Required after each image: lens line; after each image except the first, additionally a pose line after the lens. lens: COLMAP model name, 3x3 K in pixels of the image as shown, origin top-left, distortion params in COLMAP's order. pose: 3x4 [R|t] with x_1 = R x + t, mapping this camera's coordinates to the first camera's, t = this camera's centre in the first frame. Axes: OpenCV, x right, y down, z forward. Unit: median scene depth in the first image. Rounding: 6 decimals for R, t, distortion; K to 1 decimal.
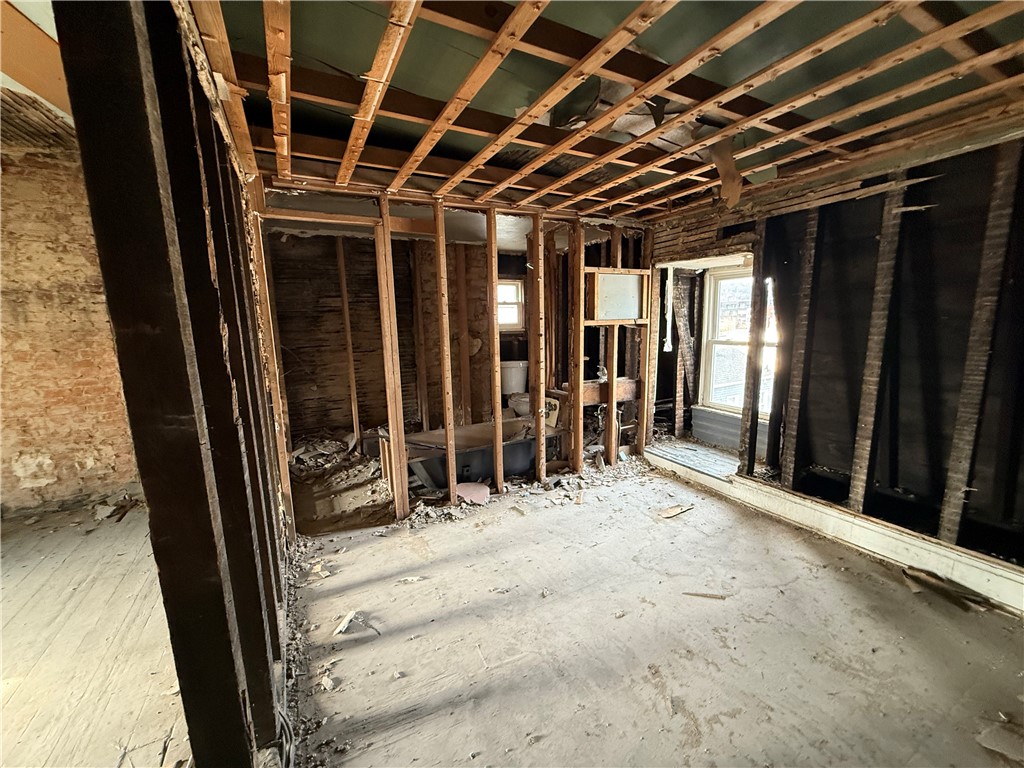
lens RADIAL K [[408.8, 0, 510.8], [0, 408.8, 384.4], [0, 0, 1]] dist [0.001857, -0.000502]
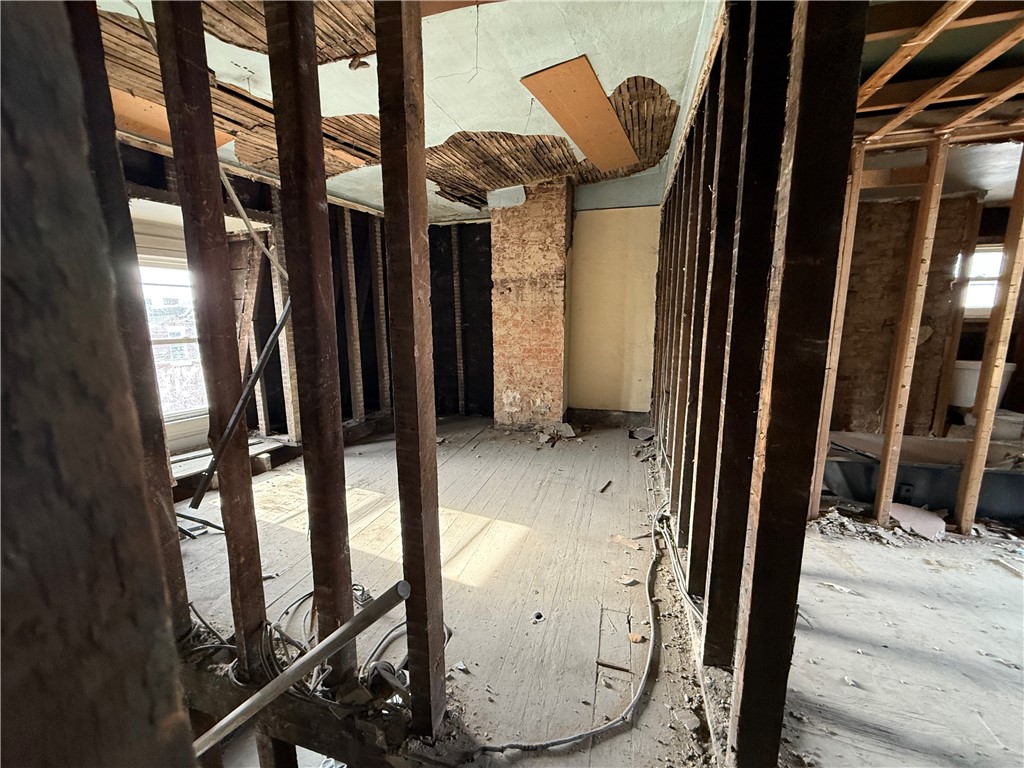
lens RADIAL K [[408.8, 0, 511.7], [0, 408.8, 384.1], [0, 0, 1]] dist [0.001857, -0.000502]
pose [[0.721161, 0.131598, -0.680154, -0.156503], [-0.120721, 0.990642, 0.063673, 0.055854], [0.682168, 0.036190, 0.730299, -0.094687]]
